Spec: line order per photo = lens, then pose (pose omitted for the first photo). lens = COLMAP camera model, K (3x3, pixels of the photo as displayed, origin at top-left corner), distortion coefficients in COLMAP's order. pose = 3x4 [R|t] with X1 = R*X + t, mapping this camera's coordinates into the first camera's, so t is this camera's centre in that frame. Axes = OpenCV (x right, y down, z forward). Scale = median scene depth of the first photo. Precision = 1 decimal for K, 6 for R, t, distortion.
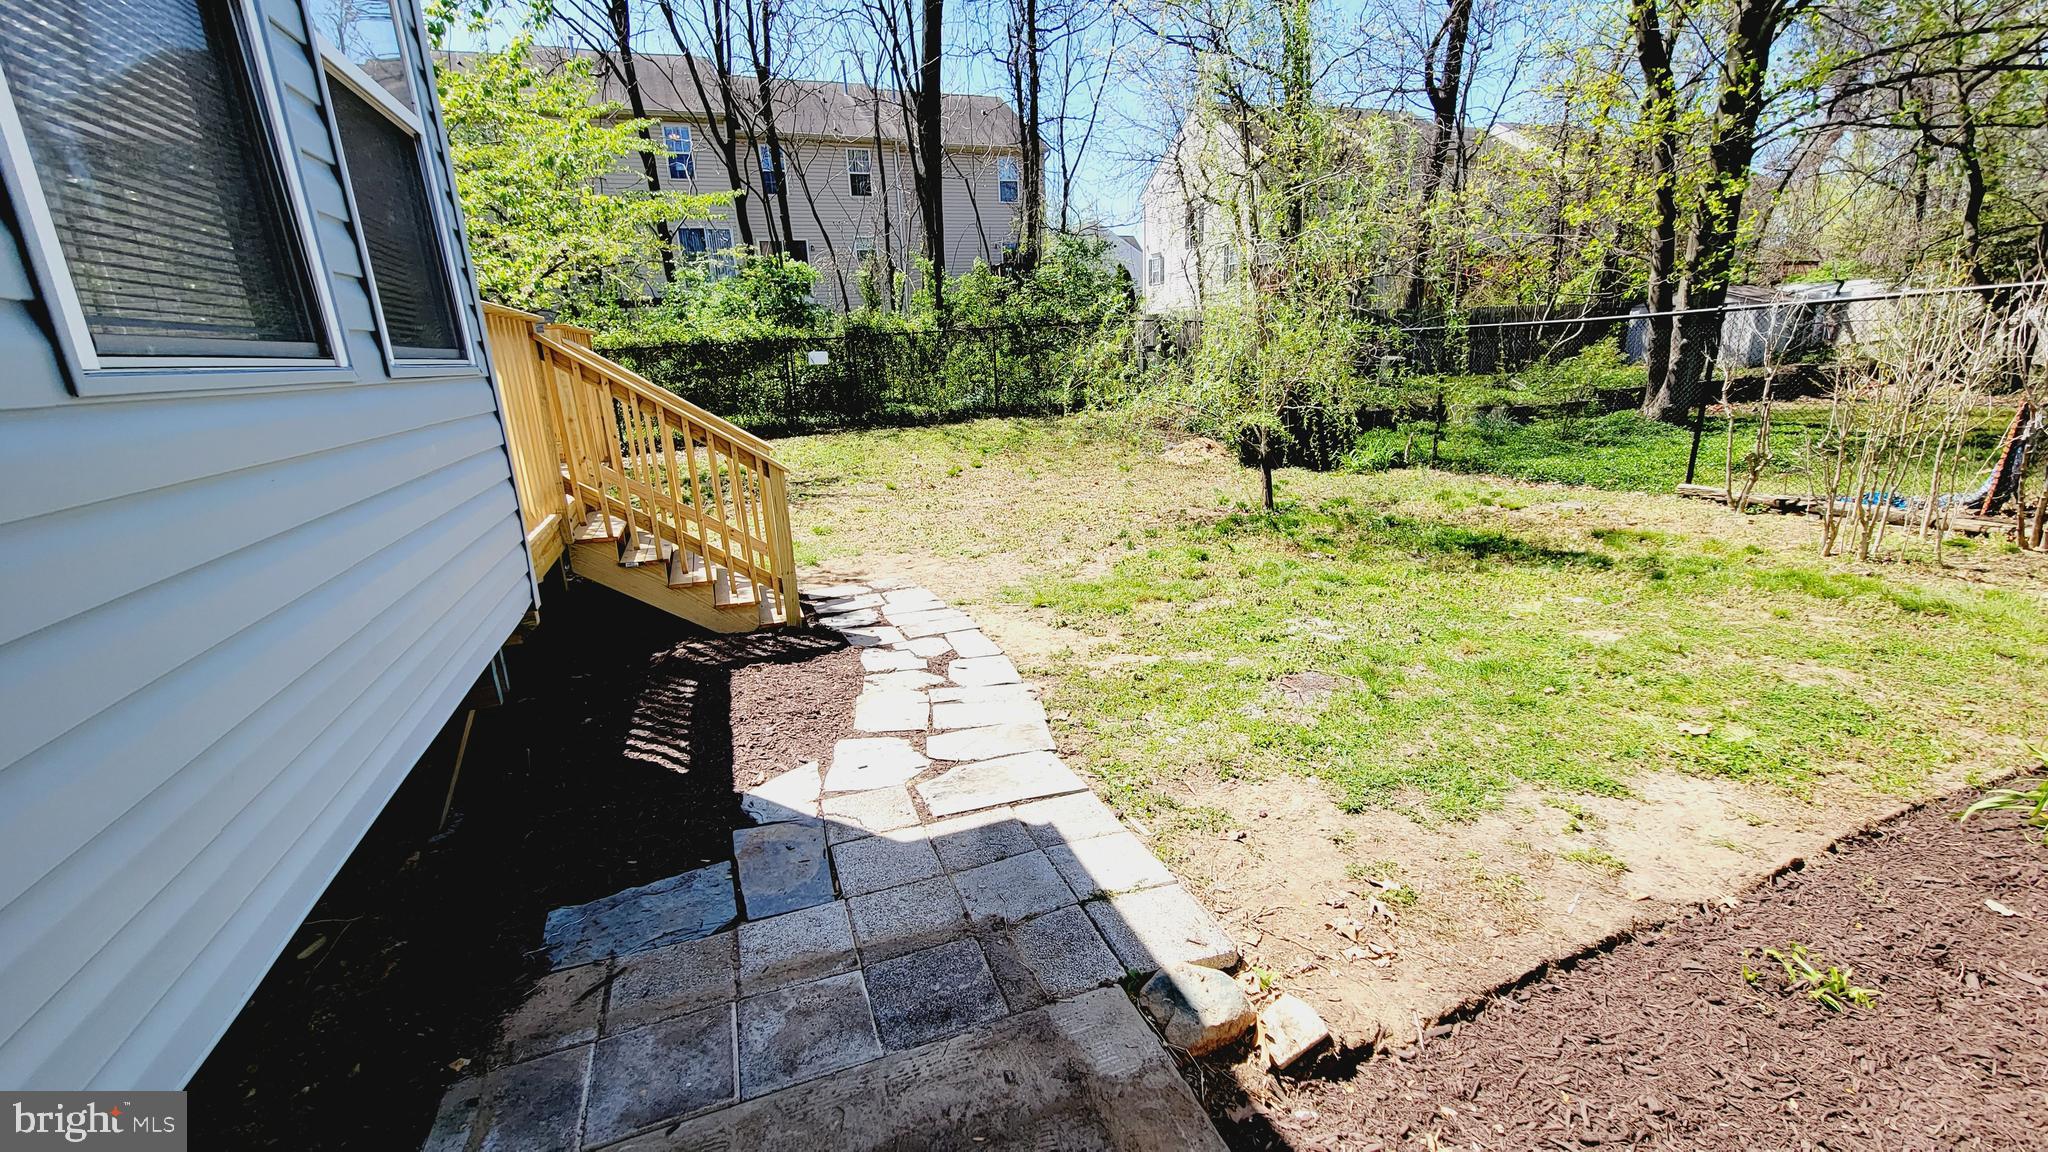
lens RADIAL K [[831.1, 0, 1024.8], [0, 831.1, 584.0], [0, 0, 1]] dist [-0.000534, -0.000189]
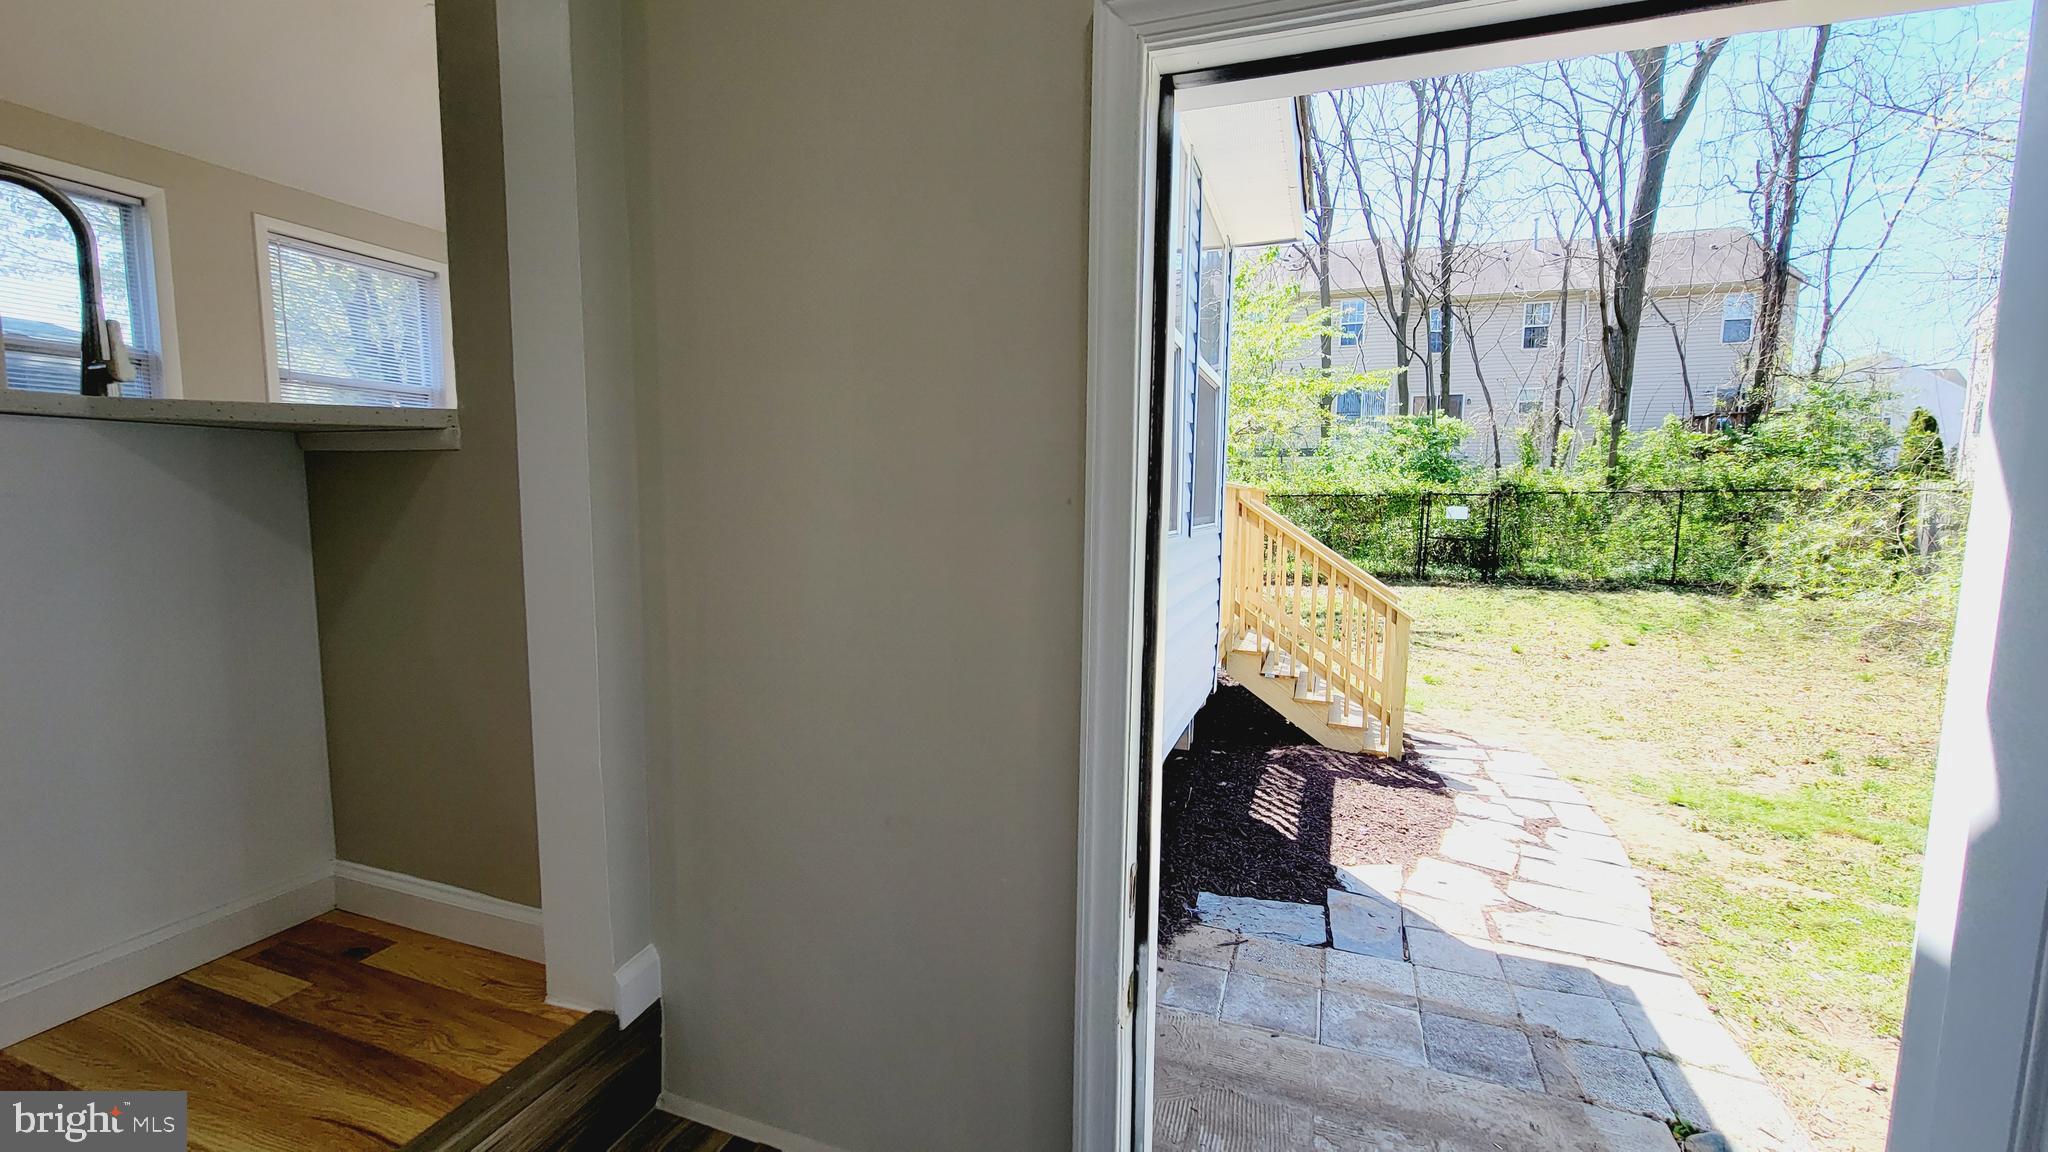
lens RADIAL K [[831.1, 0, 1023.8], [0, 831.1, 585.9], [0, 0, 1]] dist [-0.000534, -0.000189]
pose [[0.756093, 0.118179, -0.643706, 0.026903], [-0.218969, 0.972557, -0.078647, 0.016986], [0.616746, 0.200416, 0.761221, -0.145113]]
